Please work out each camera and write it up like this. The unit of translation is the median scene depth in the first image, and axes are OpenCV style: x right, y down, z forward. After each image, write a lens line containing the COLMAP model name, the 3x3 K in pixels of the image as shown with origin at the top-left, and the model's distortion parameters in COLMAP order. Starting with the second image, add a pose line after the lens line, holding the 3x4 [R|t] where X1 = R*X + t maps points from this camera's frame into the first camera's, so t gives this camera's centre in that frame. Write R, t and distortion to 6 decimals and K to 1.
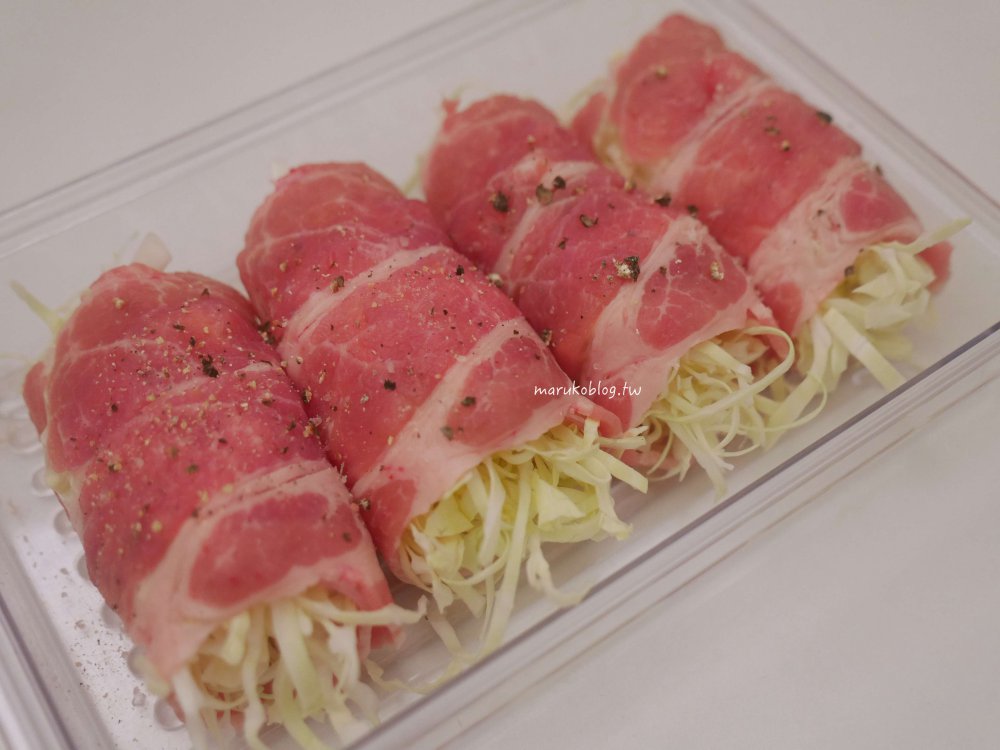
lens RADIAL K [[1229.6, 0, 500.0], [0, 1229.6, 375.0], [0, 0, 1]] dist [-0.011320, 0.026374]
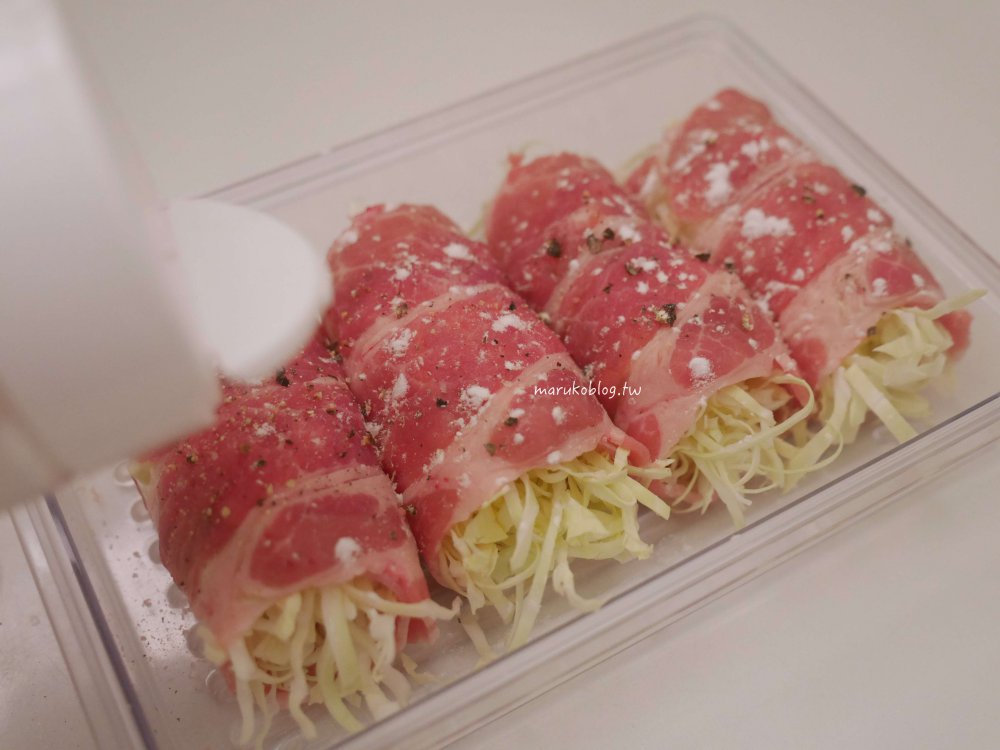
lens RADIAL K [[1229.6, 0, 500.0], [0, 1229.6, 375.0], [0, 0, 1]] dist [-0.011320, 0.026374]
pose [[0.996505, 0.067501, -0.049210, 0.014743], [-0.069887, 0.996376, -0.048479, 0.030996], [0.045760, 0.051749, 0.997611, -0.099384]]
